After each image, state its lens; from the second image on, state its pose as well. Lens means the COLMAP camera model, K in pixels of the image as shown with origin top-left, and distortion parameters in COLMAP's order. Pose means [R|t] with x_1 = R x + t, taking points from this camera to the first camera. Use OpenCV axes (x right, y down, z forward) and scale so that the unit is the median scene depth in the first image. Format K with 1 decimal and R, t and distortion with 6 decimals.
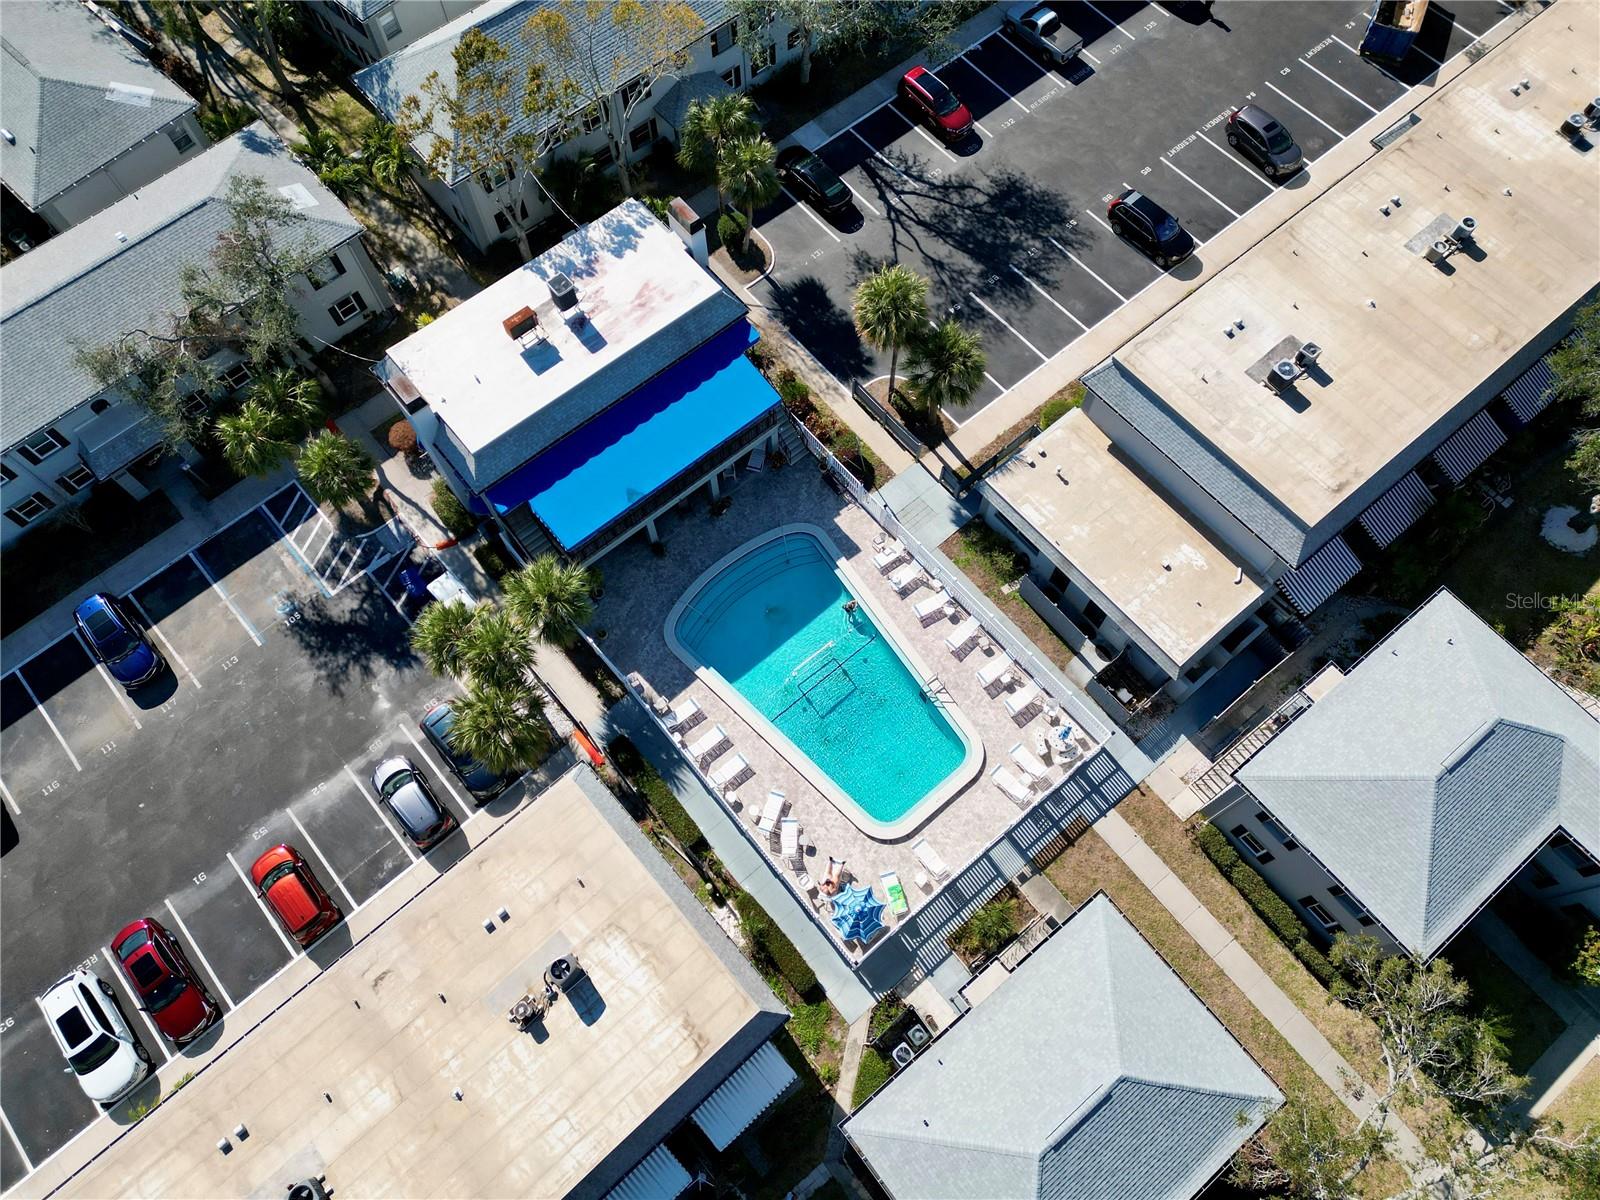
lens RADIAL K [[1114.6, 0, 800.2], [0, 1114.6, 596.1], [0, 0, 1]] dist [0.086738, -0.082724]
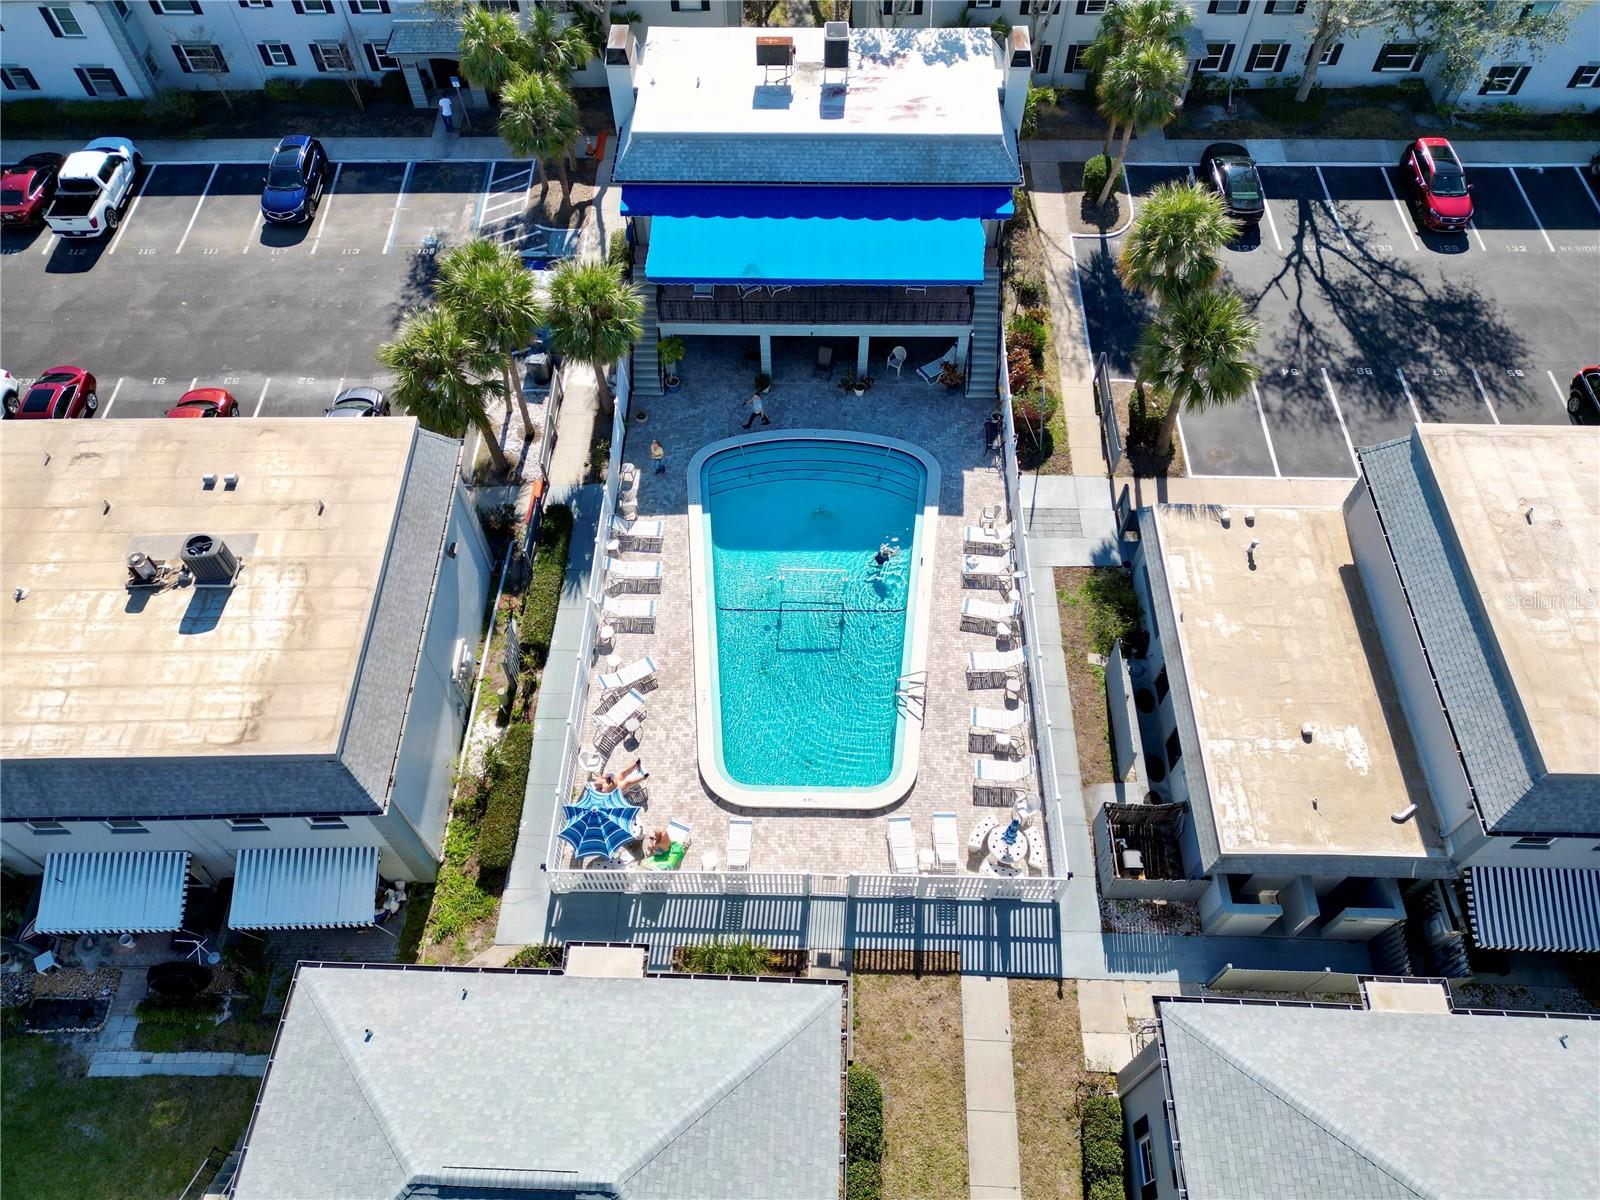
lens RADIAL K [[1114.6, 0, 800.2], [0, 1114.6, 596.1], [0, 0, 1]] dist [0.086738, -0.082724]
pose [[0.753968, 0.546518, -0.364487, 0.288369], [-0.602309, 0.796601, -0.051482, 0.112478], [0.262215, 0.258349, 0.929784, 0.295593]]
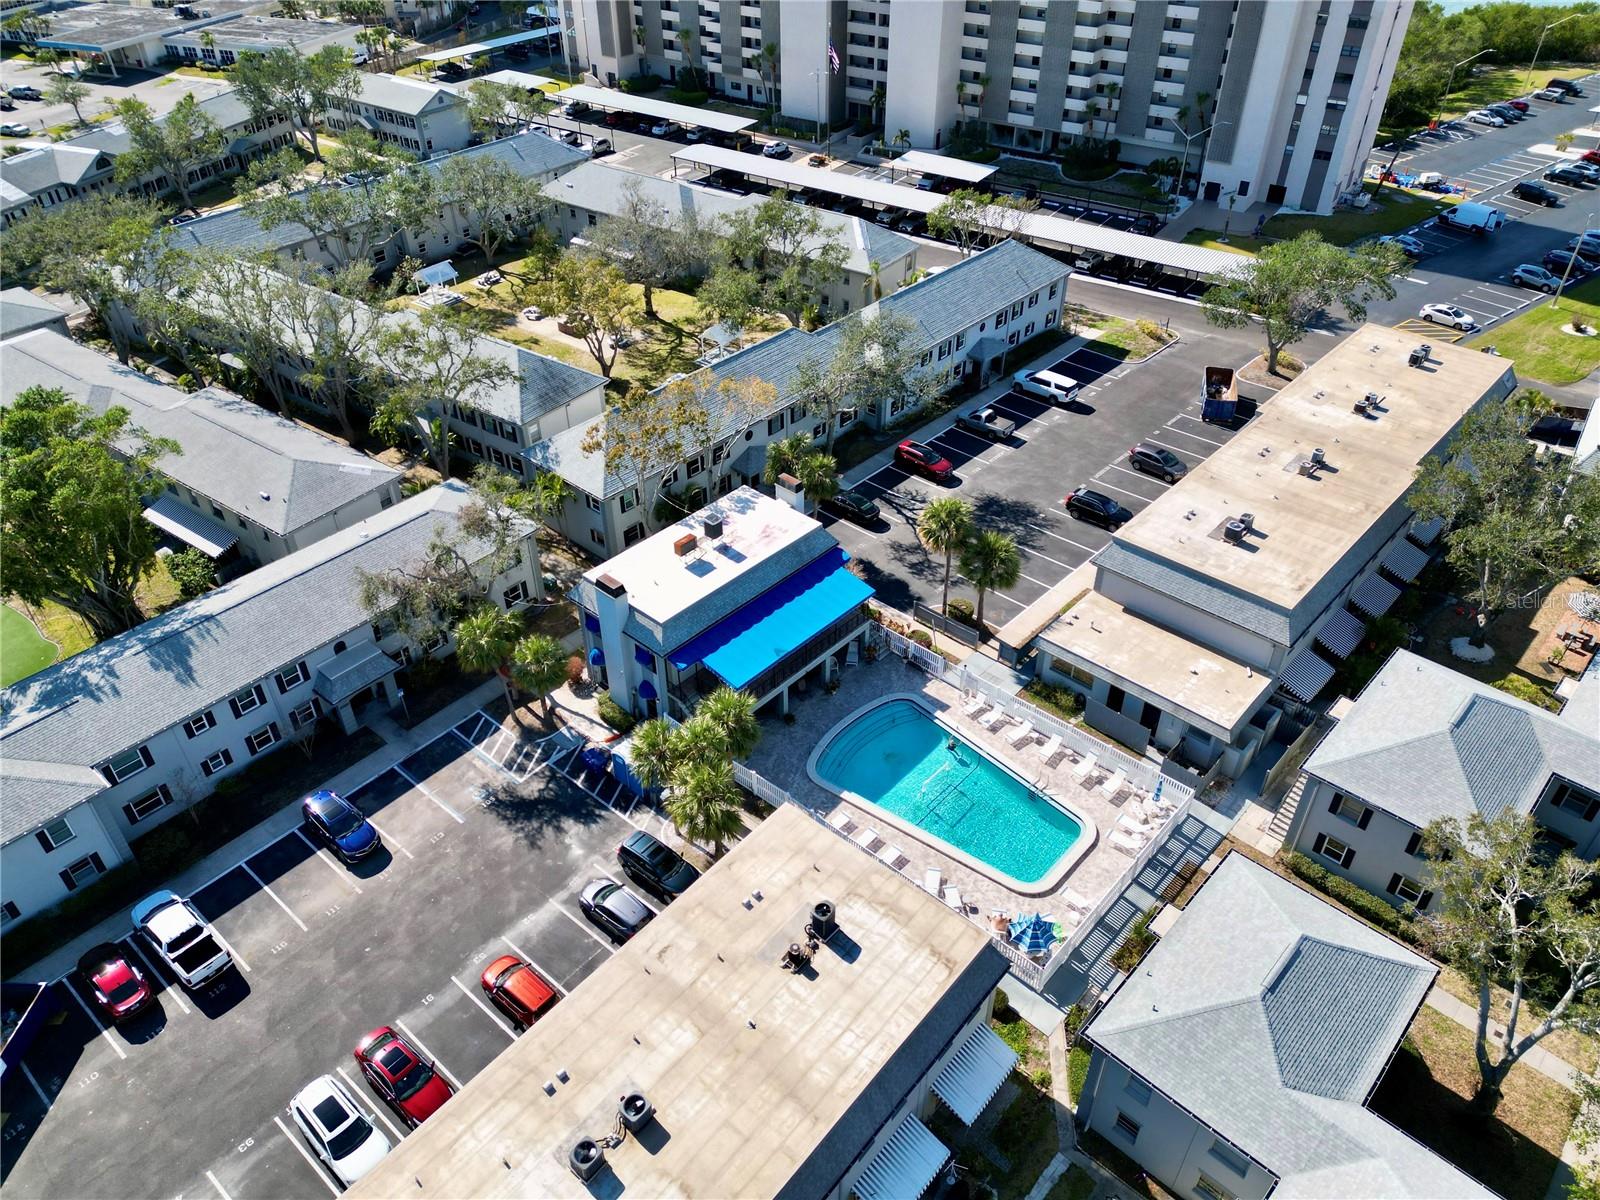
lens RADIAL K [[1114.6, 0, 800.2], [0, 1114.6, 596.1], [0, 0, 1]] dist [0.086738, -0.082724]
pose [[0.990552, -0.077078, 0.113425, -0.253433], [0.122725, 0.867327, -0.482371, 0.449227], [-0.061196, 0.491734, 0.868592, -0.136416]]
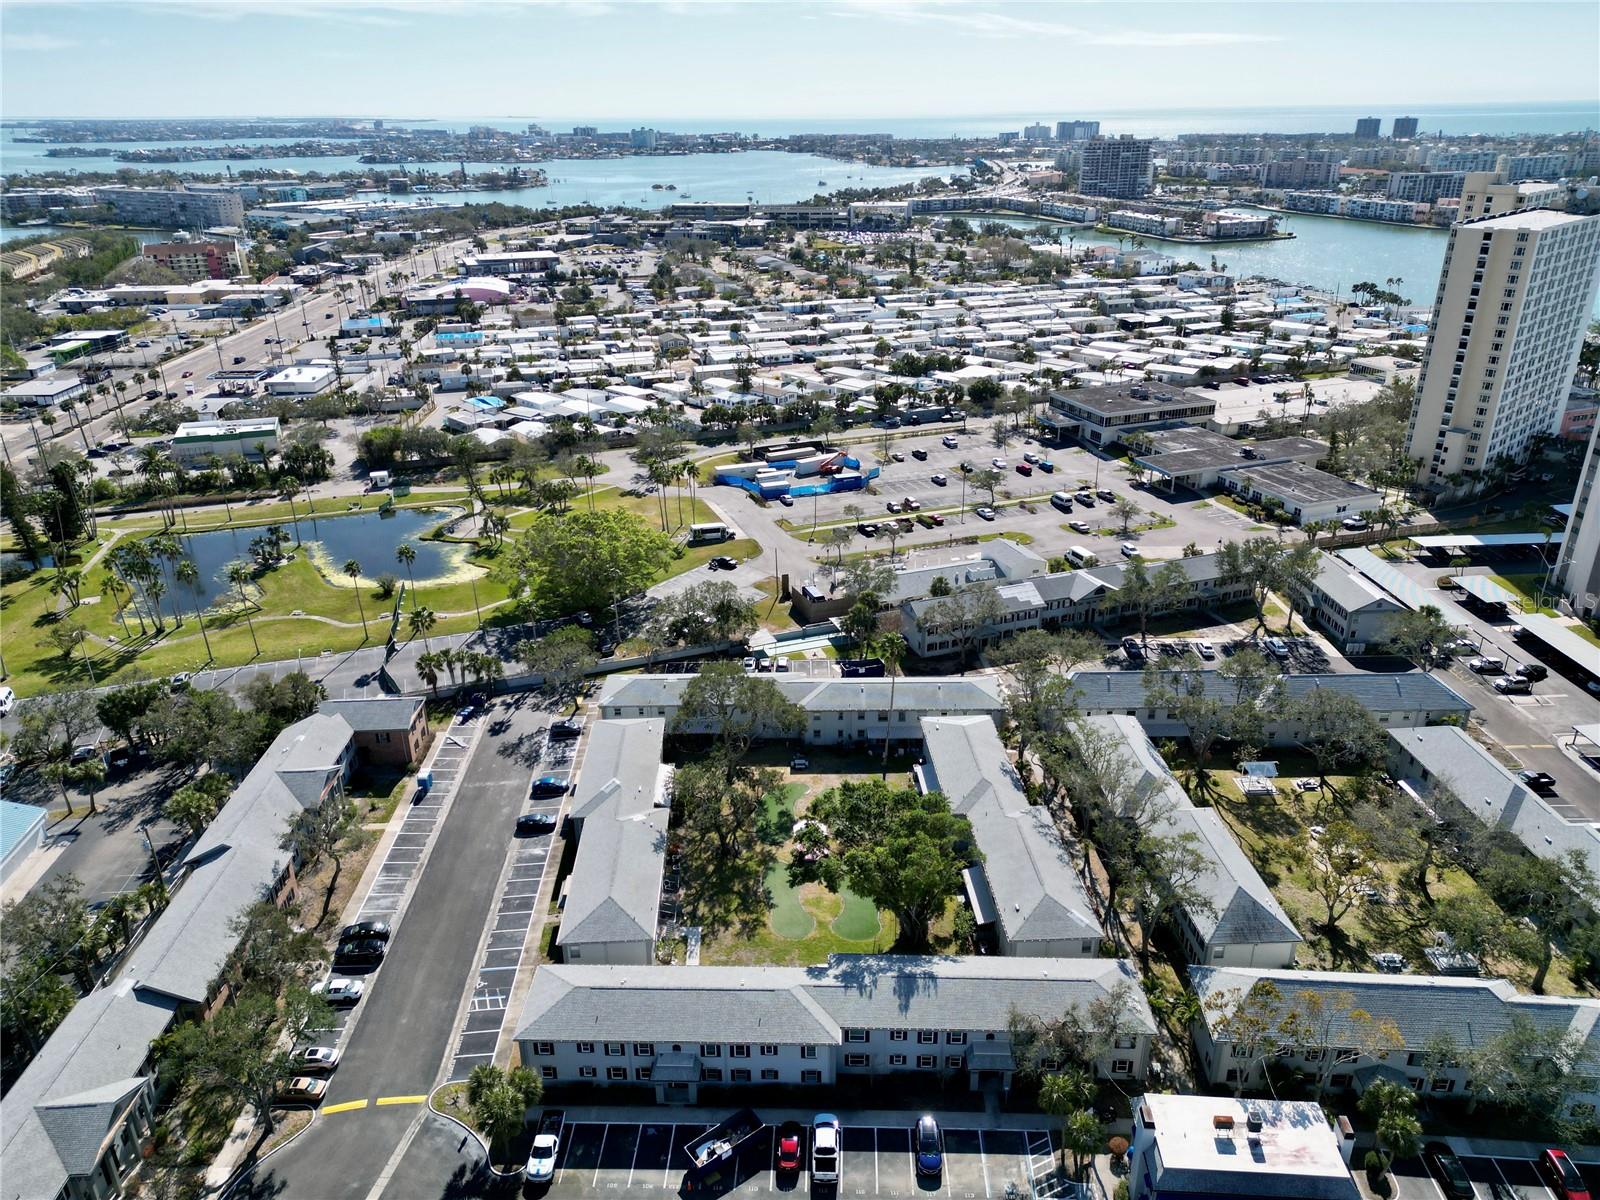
lens RADIAL K [[1114.6, 0, 800.2], [0, 1114.6, 596.1], [0, 0, 1]] dist [0.086738, -0.082724]
pose [[0.723721, 0.276245, -0.632390, 0.162219], [-0.631675, 0.634176, -0.445877, 0.424597], [0.277875, 0.722156, 0.633464, -0.862303]]
